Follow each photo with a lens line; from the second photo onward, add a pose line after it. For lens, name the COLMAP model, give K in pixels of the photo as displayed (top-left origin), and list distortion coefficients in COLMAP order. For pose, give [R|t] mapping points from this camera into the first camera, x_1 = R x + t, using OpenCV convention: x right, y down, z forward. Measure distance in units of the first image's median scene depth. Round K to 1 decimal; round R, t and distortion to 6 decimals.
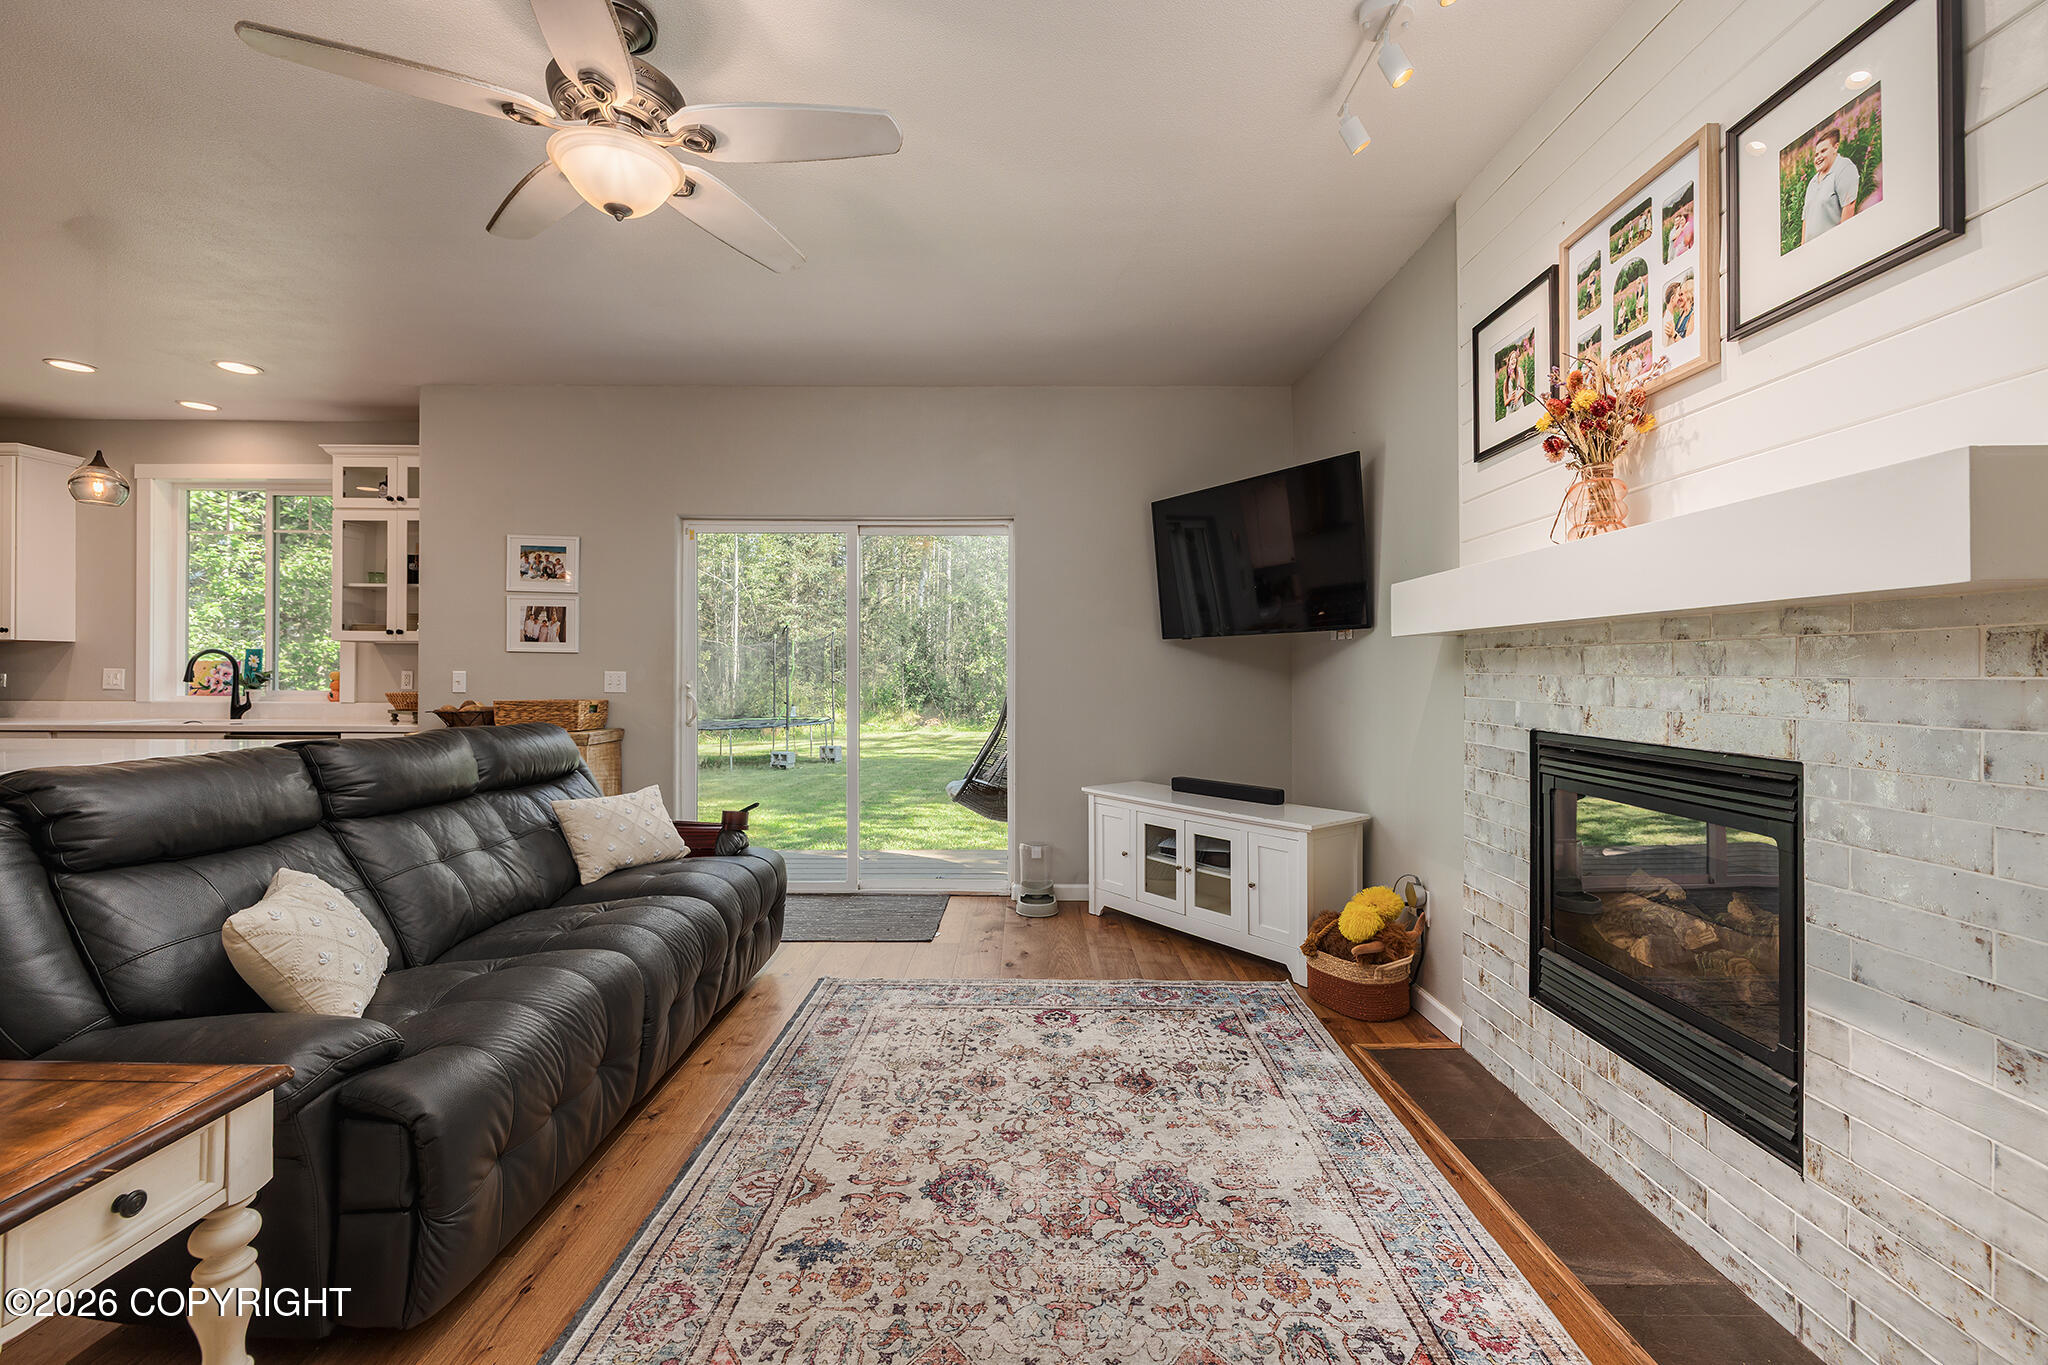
lens RADIAL K [[855.9, 0, 1022.9], [0, 855.9, 669.9], [0, 0, 1]] dist [-0.002163, -0.000190]
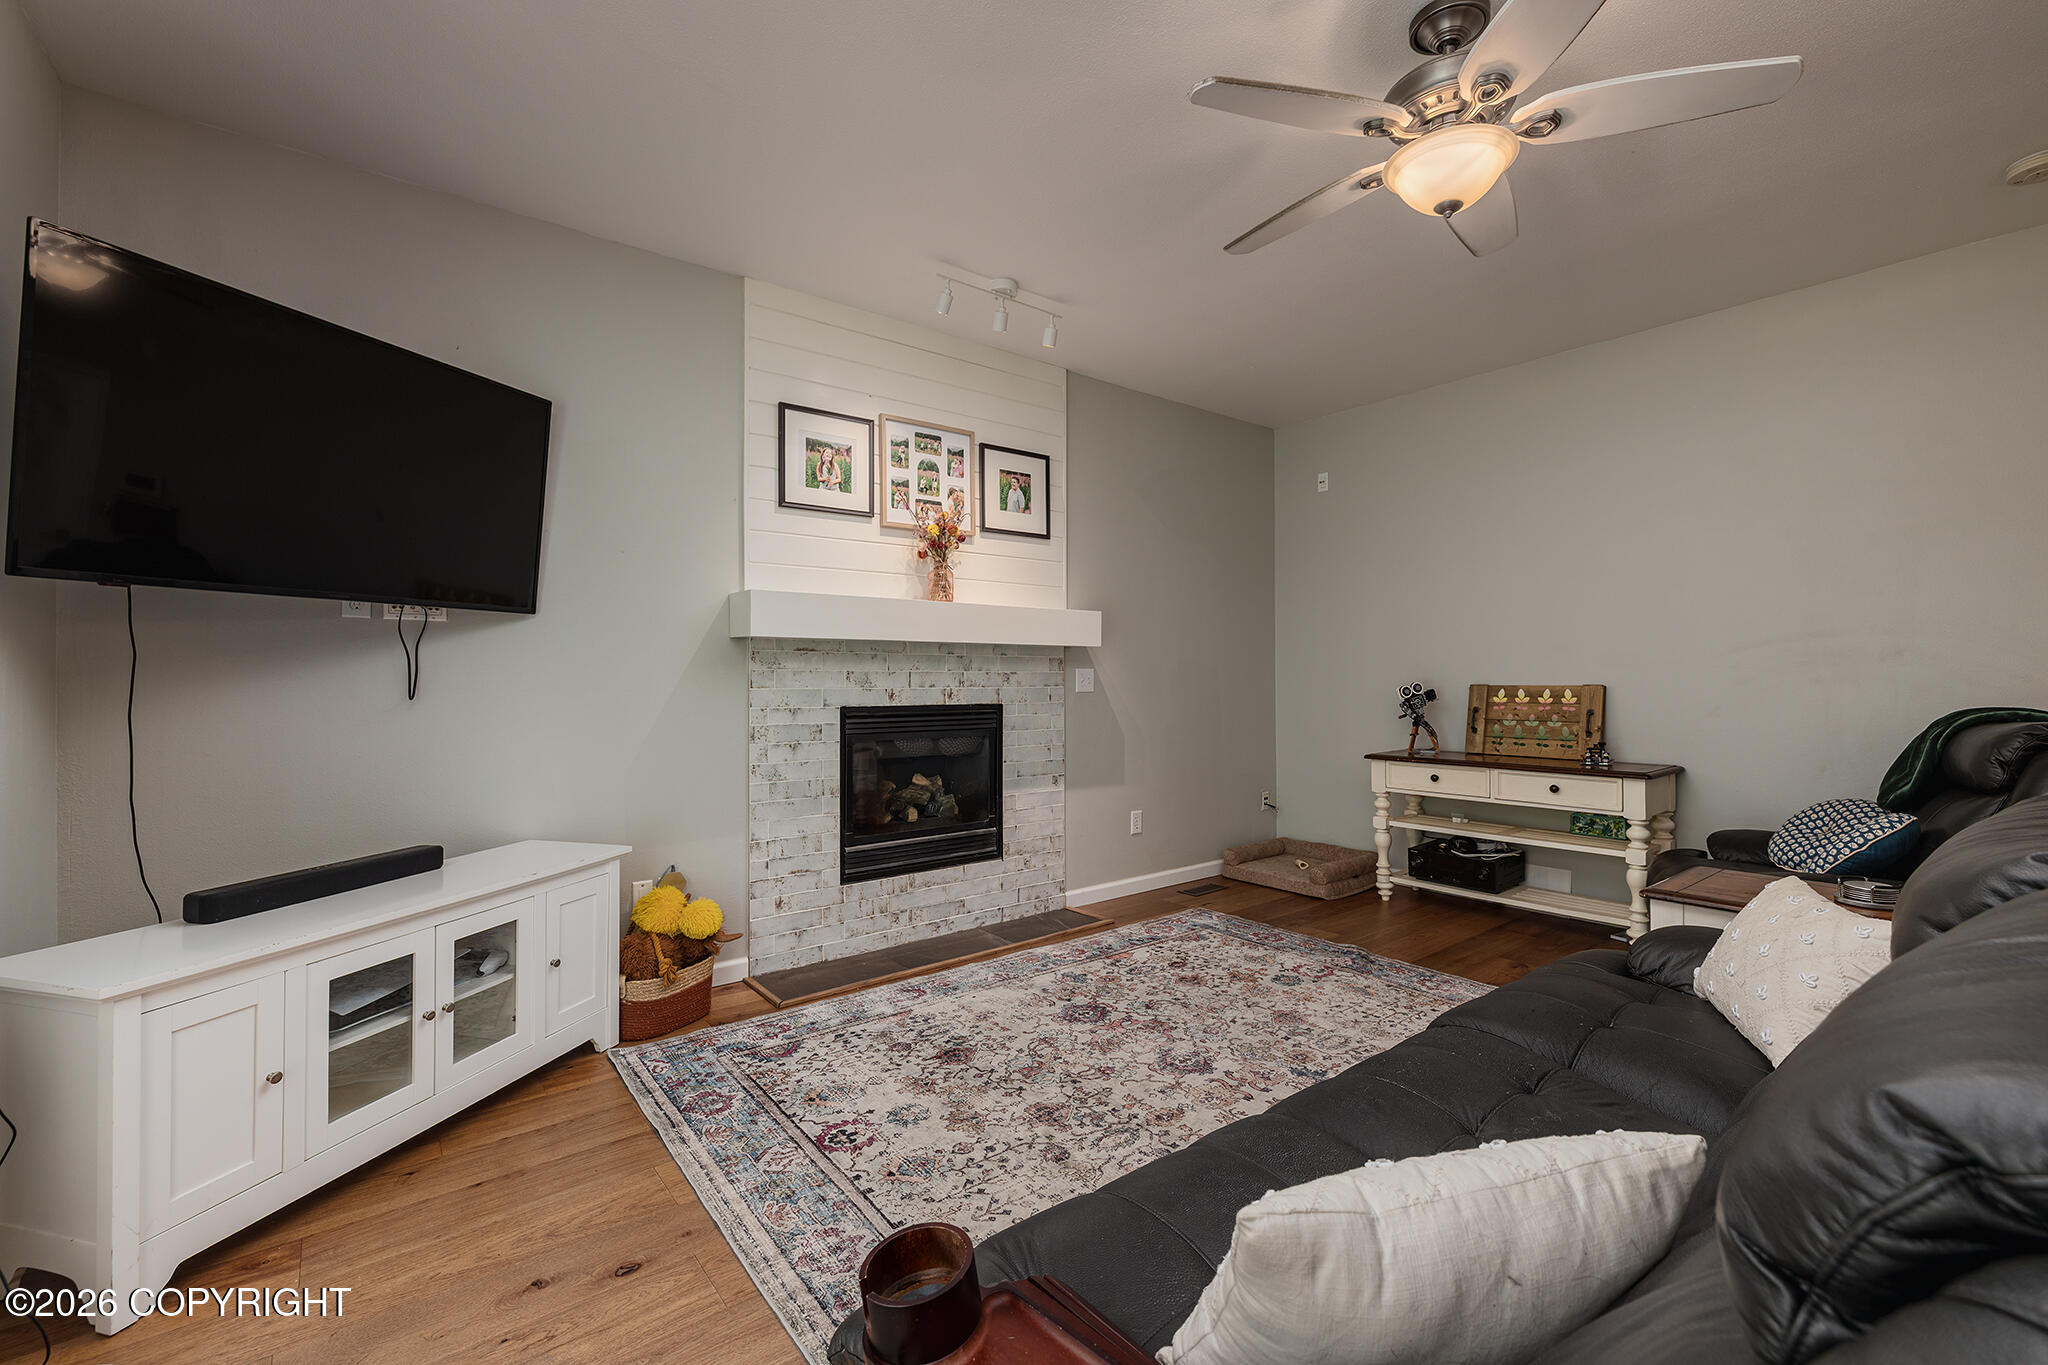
lens RADIAL K [[855.9, 0, 1022.9], [0, 855.9, 669.9], [0, 0, 1]] dist [-0.002163, -0.000190]
pose [[-0.614959, 0.005083, 0.788543, -0.848182], [-0.002163, 0.999965, -0.008133, 0.017020], [-0.788556, -0.006707, -0.614926, 1.786241]]
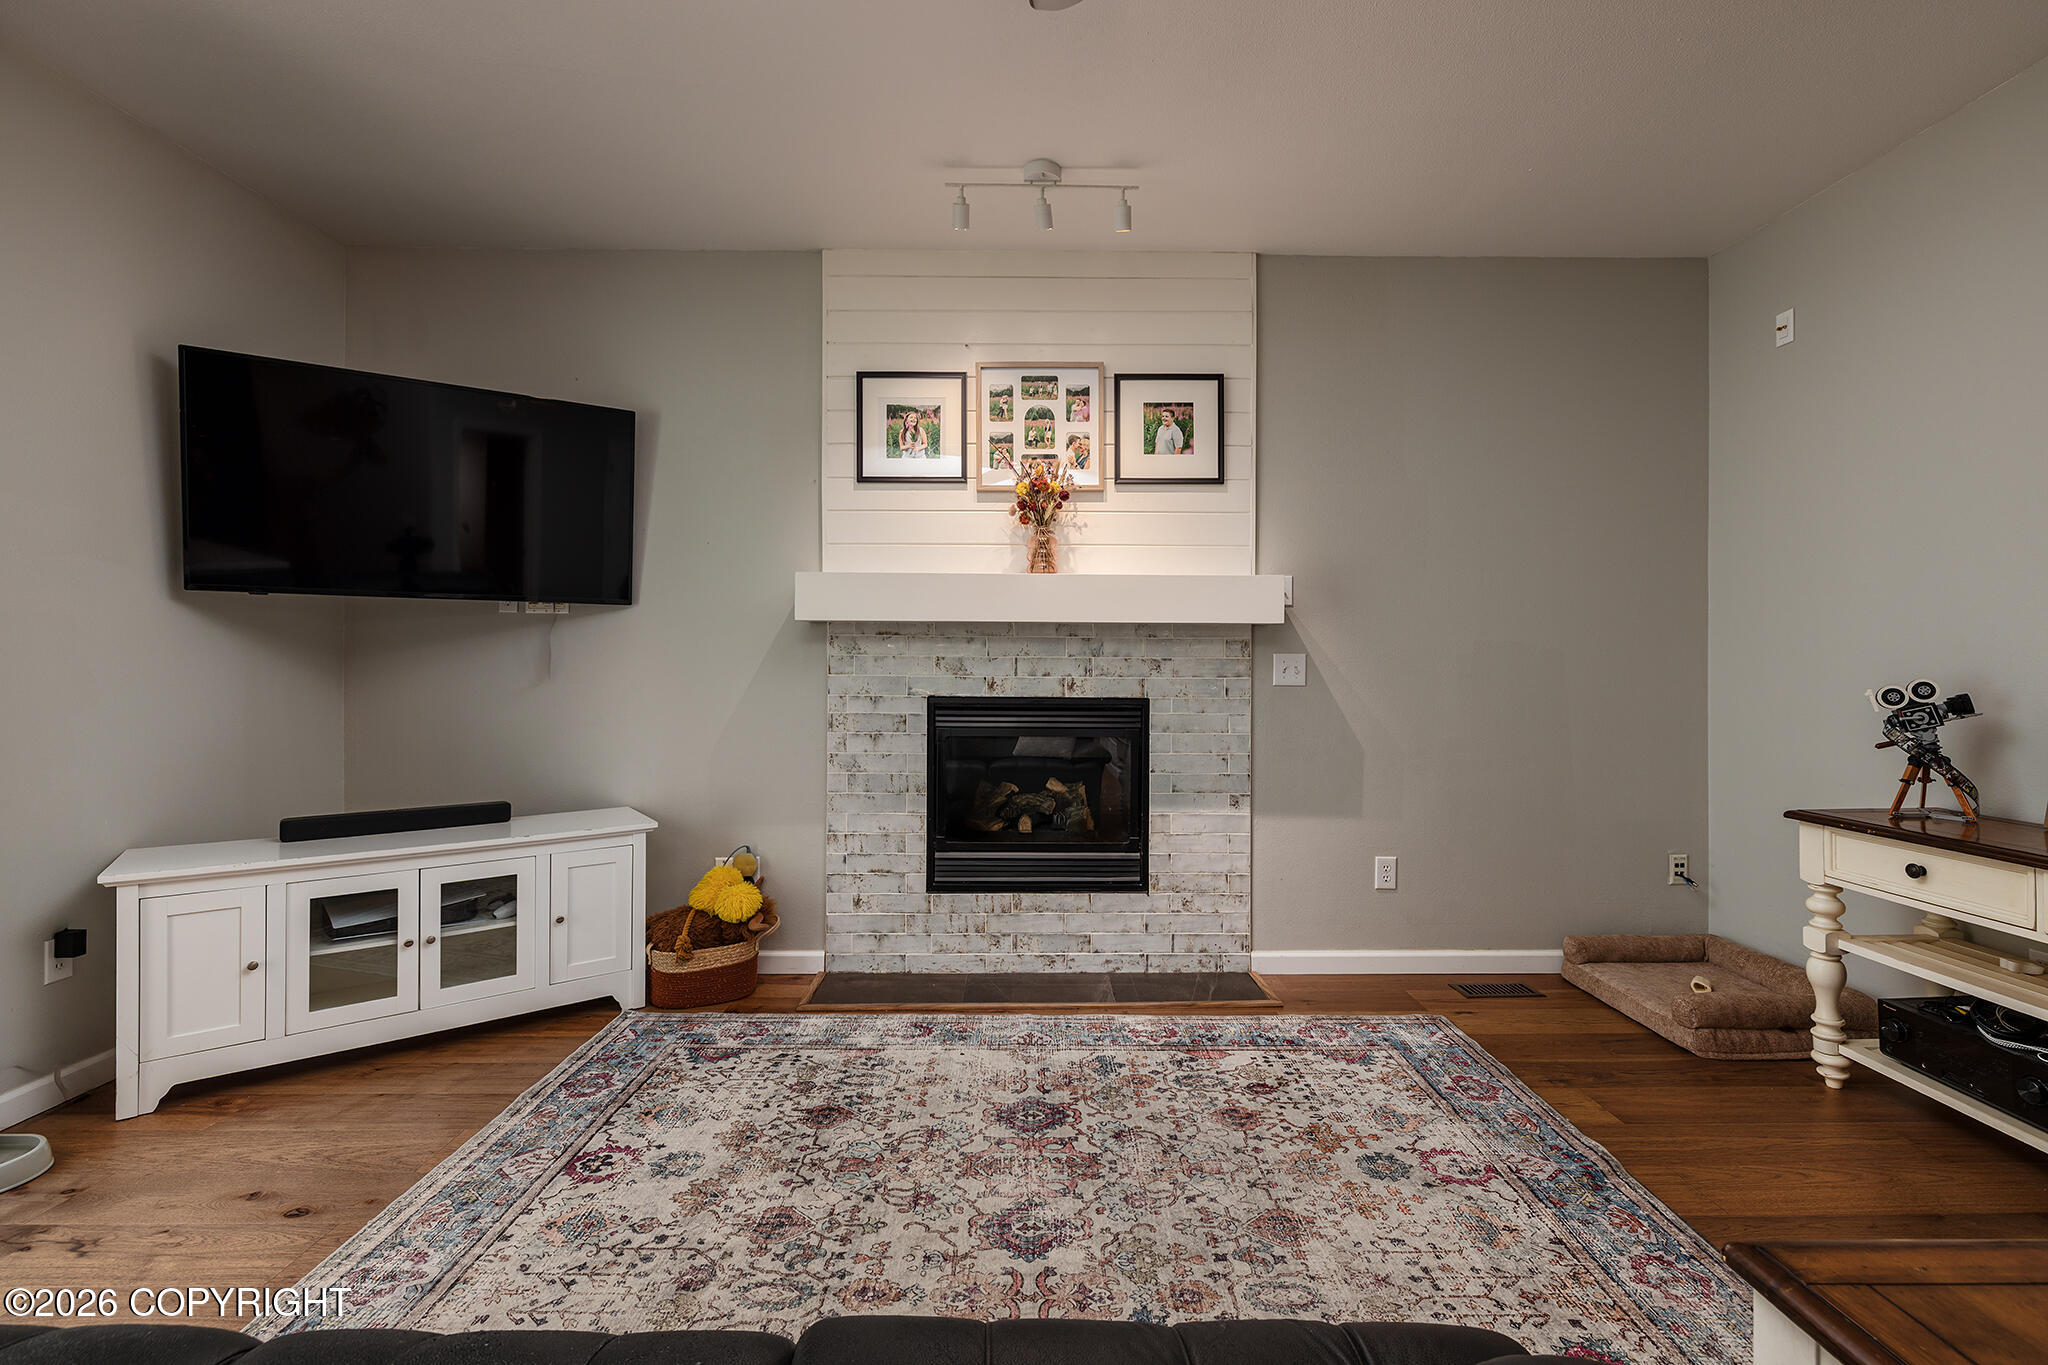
lens RADIAL K [[890.9, 0, 1041.7], [0, 890.9, 662.2], [0, 0, 1]] dist [-0.001086, 0.000076]
pose [[-0.013460, 0.000091, 0.999909, -0.887609], [-0.007527, 0.999972, -0.000192, 0.015140], [-0.999881, -0.007529, -0.013459, 0.893187]]
